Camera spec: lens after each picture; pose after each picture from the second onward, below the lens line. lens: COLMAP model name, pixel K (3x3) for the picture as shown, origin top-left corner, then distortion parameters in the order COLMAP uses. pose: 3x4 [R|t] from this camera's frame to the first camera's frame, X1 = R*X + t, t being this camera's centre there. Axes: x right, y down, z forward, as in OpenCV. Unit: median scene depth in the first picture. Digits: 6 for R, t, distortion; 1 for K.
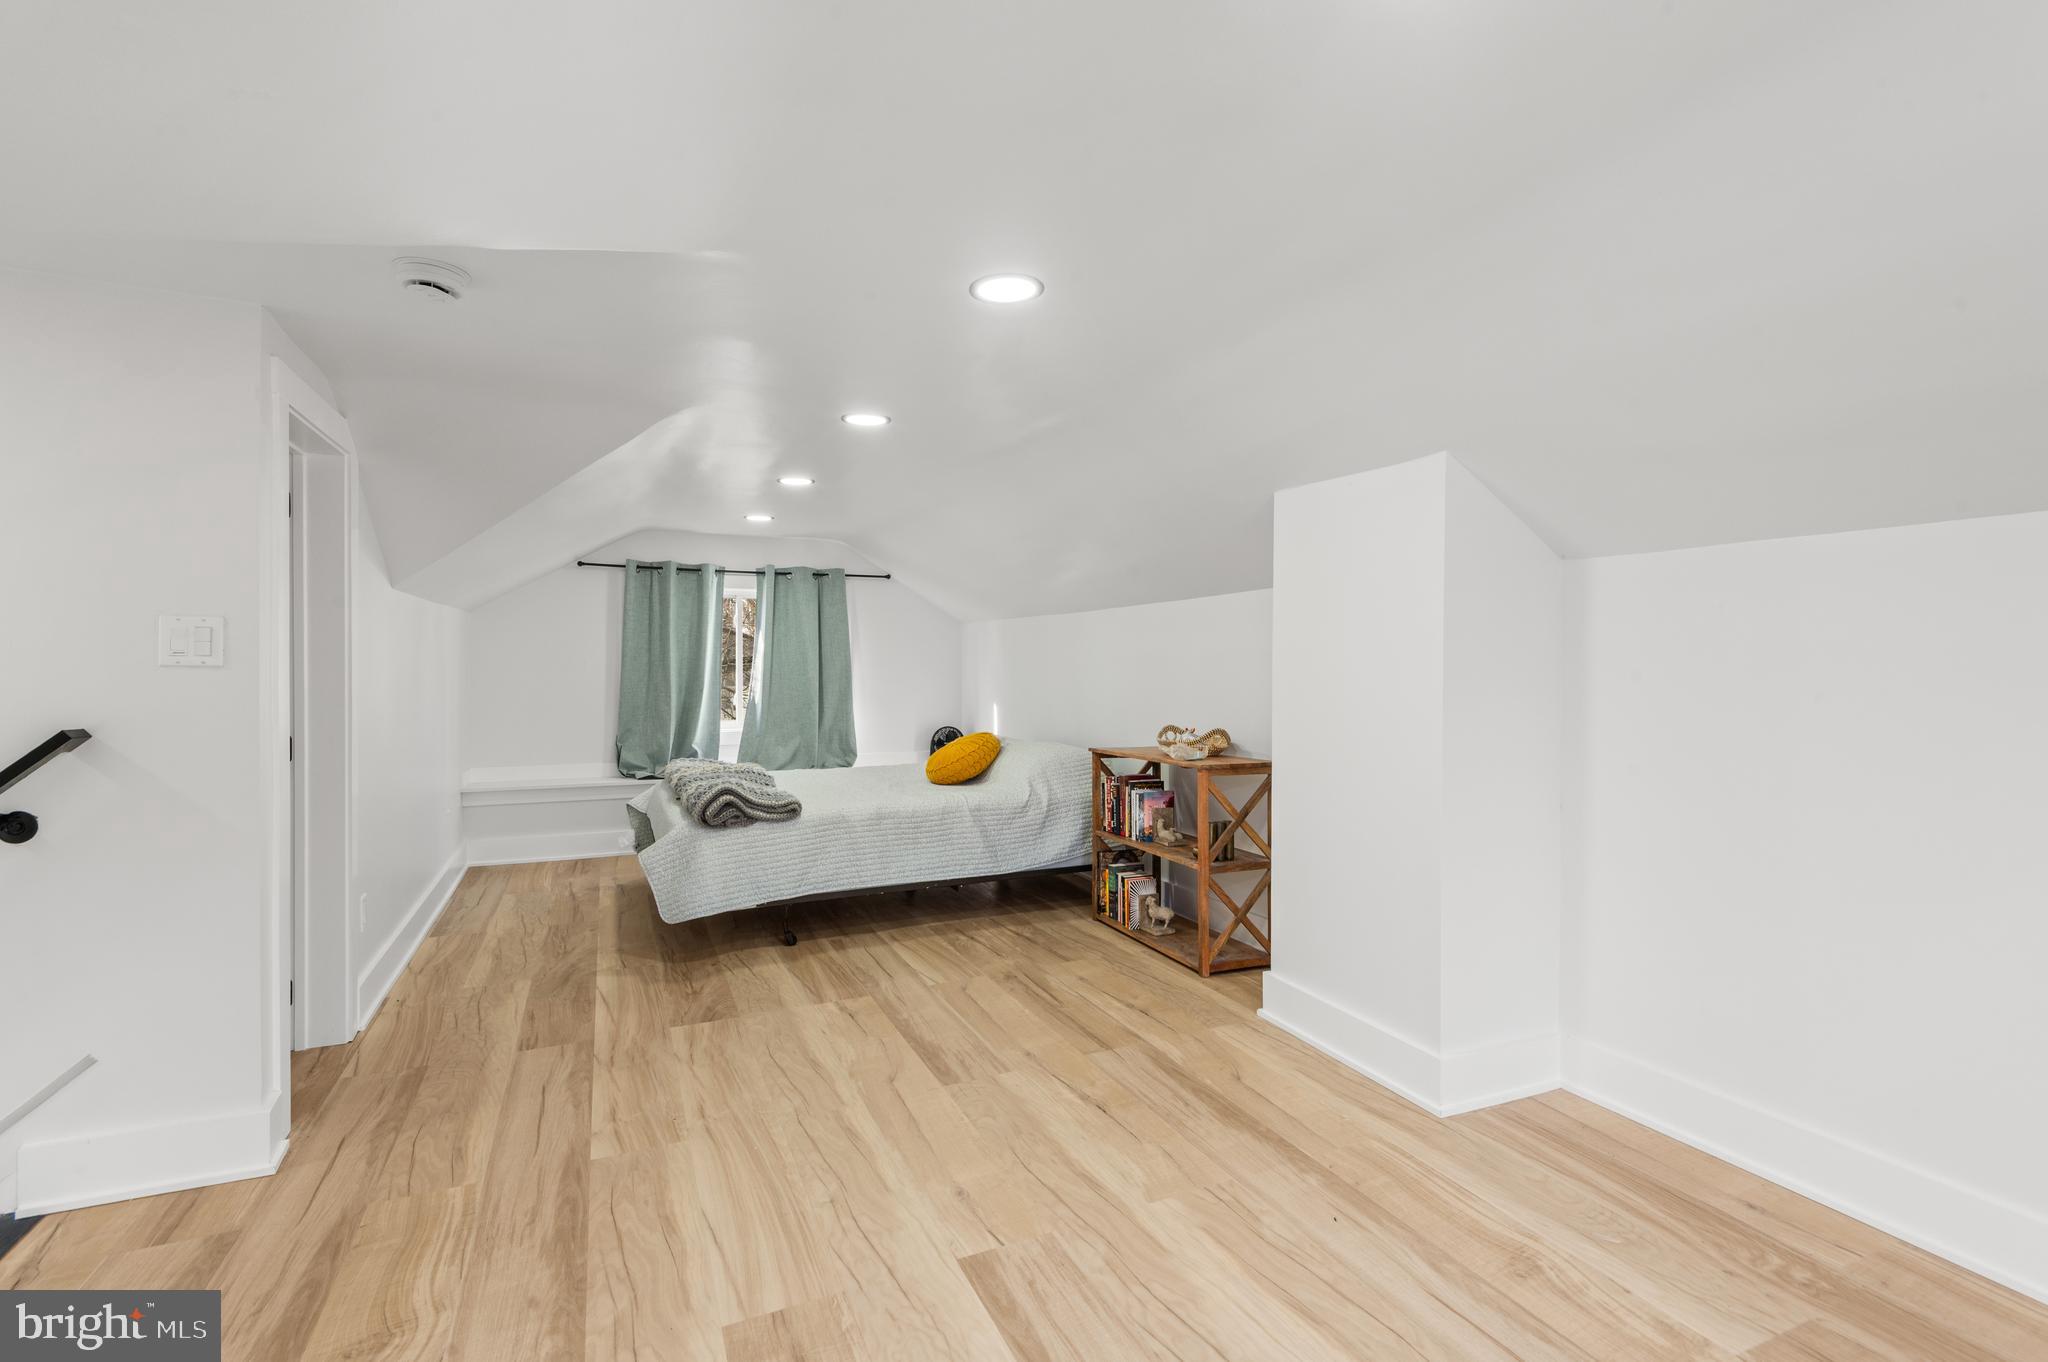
lens RADIAL K [[940.1, 0, 1031.2], [0, 940.1, 663.0], [0, 0, 1]] dist [0.029559, -0.018701]
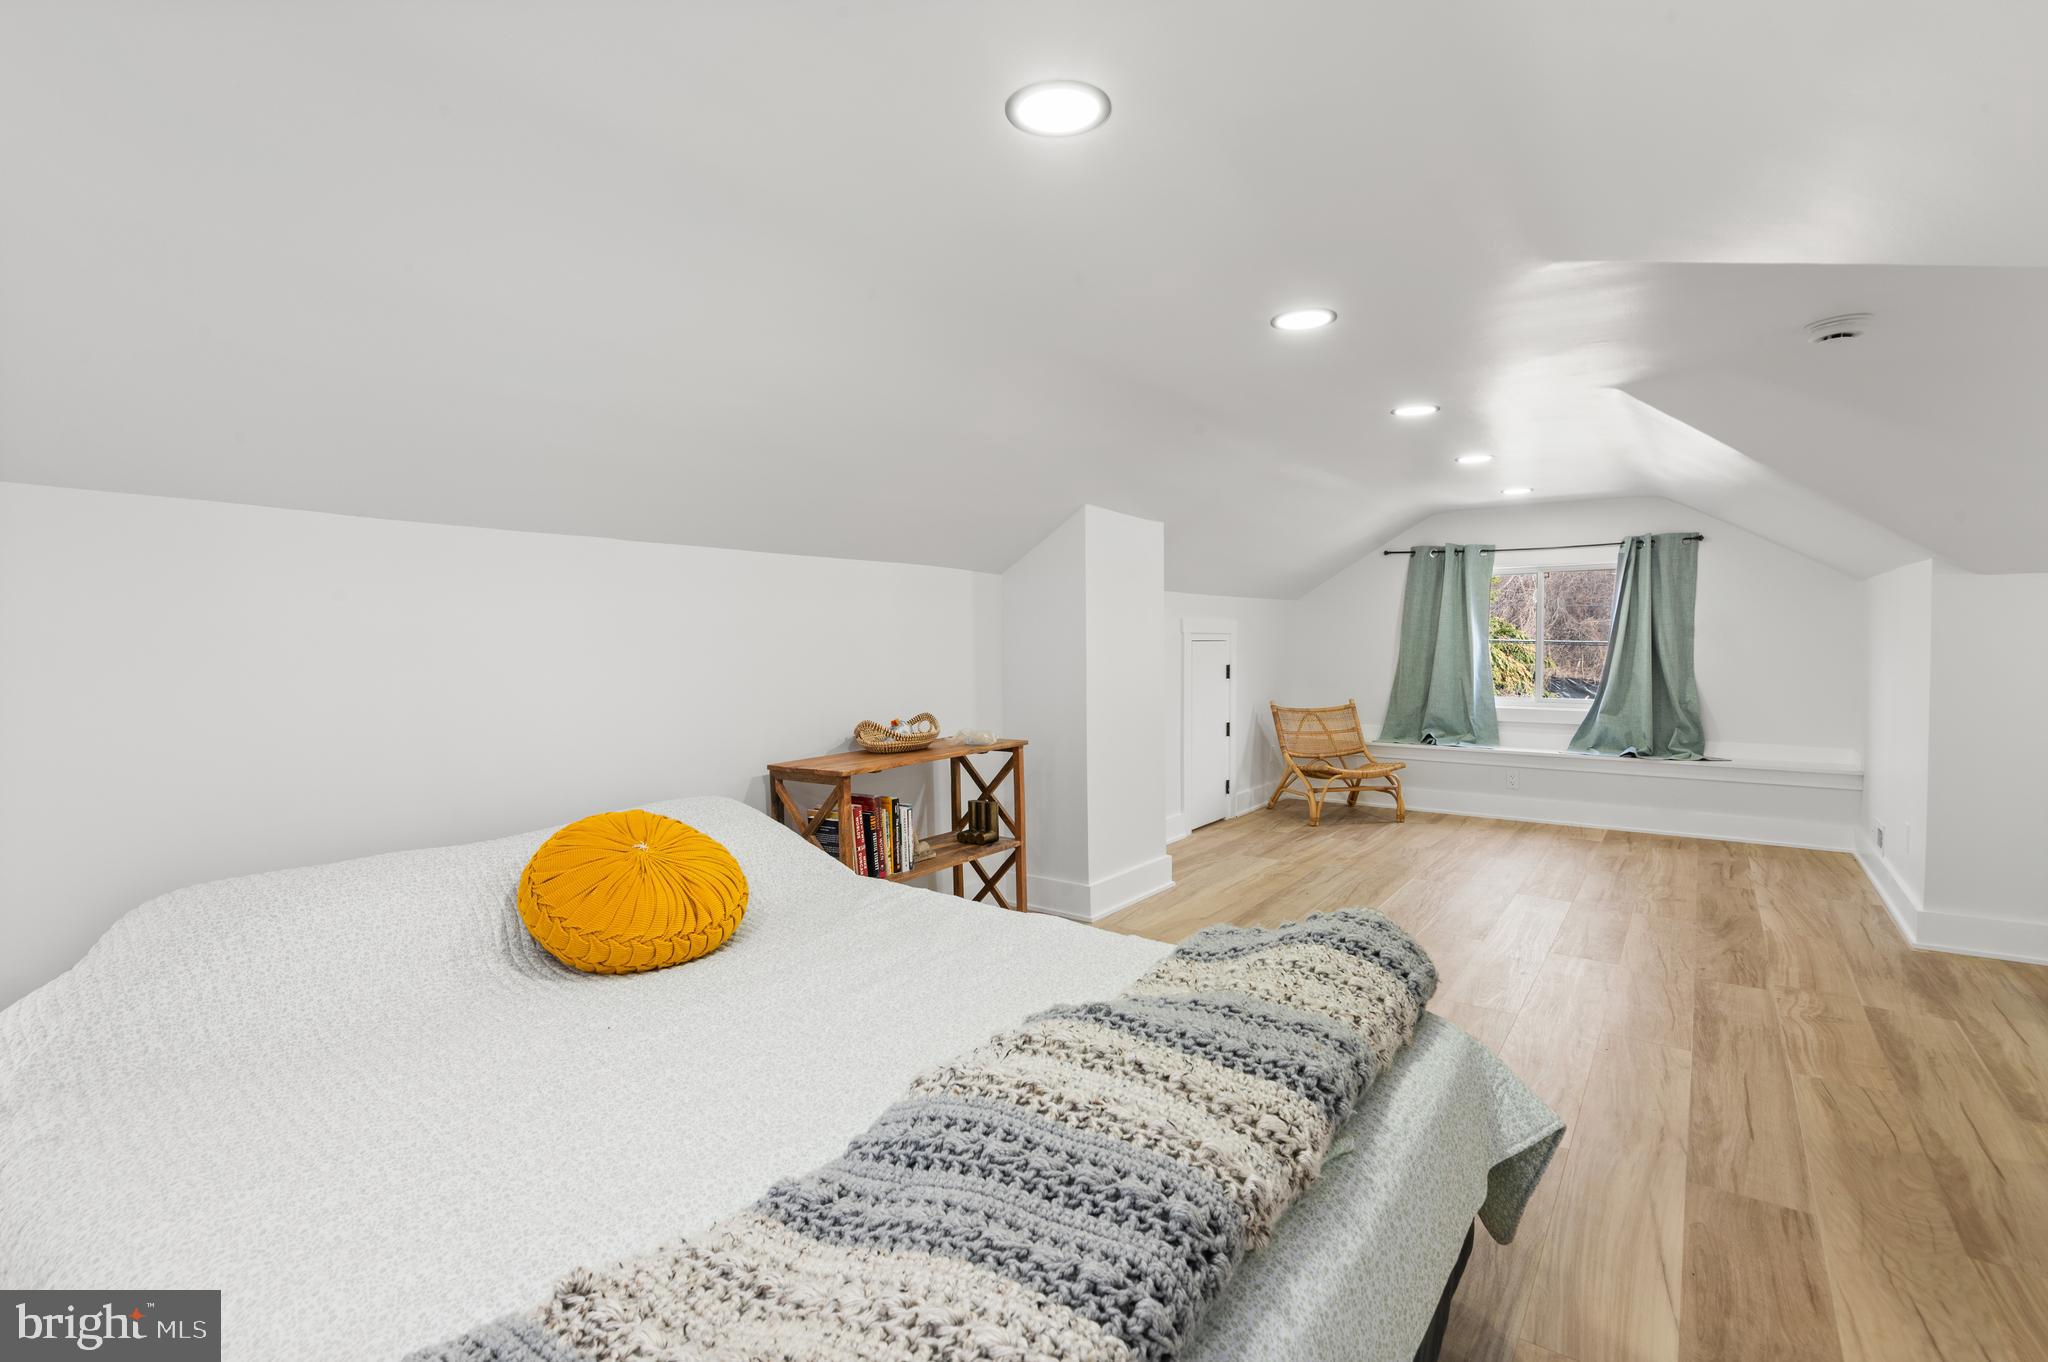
lens RADIAL K [[944.1, 0, 1036.7], [0, 944.1, 679.2], [0, 0, 1]] dist [-0.000359, -0.000117]
pose [[-0.504918, -0.040043, 0.862238, -0.637794], [-0.001912, 0.998973, 0.045273, 0.003558], [-0.863165, 0.021210, -0.504476, 1.392580]]
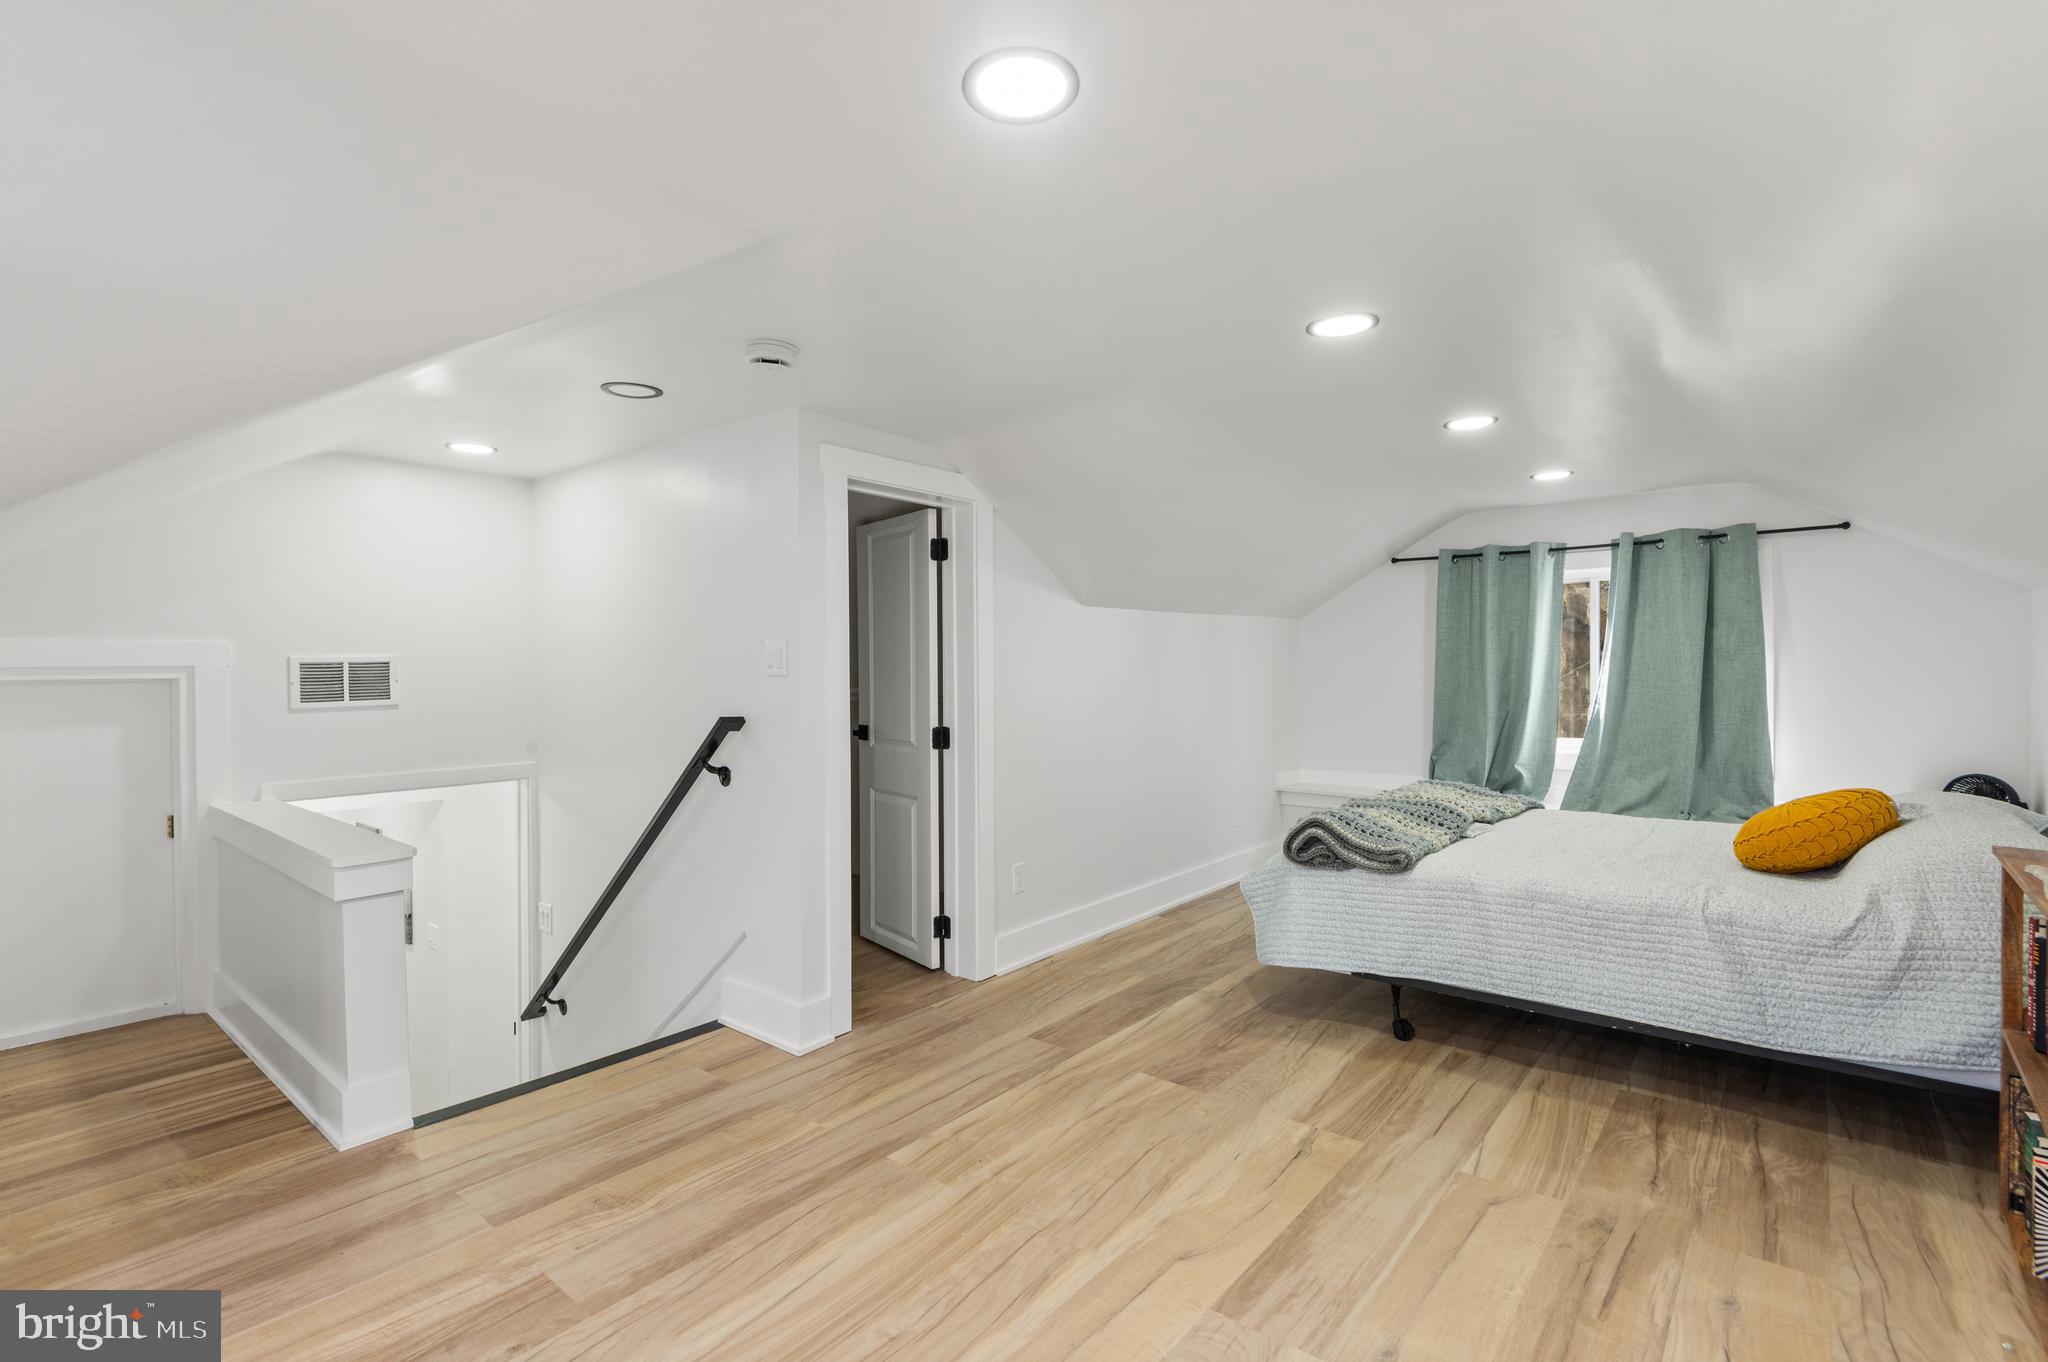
lens RADIAL K [[940.1, 0, 1031.2], [0, 940.1, 663.0], [0, 0, 1]] dist [0.029559, -0.018701]
pose [[0.436618, -0.008435, -0.899608, 0.323070], [0.008904, 0.999948, -0.005055, -0.003297], [0.899603, -0.005803, 0.436670, 0.422454]]
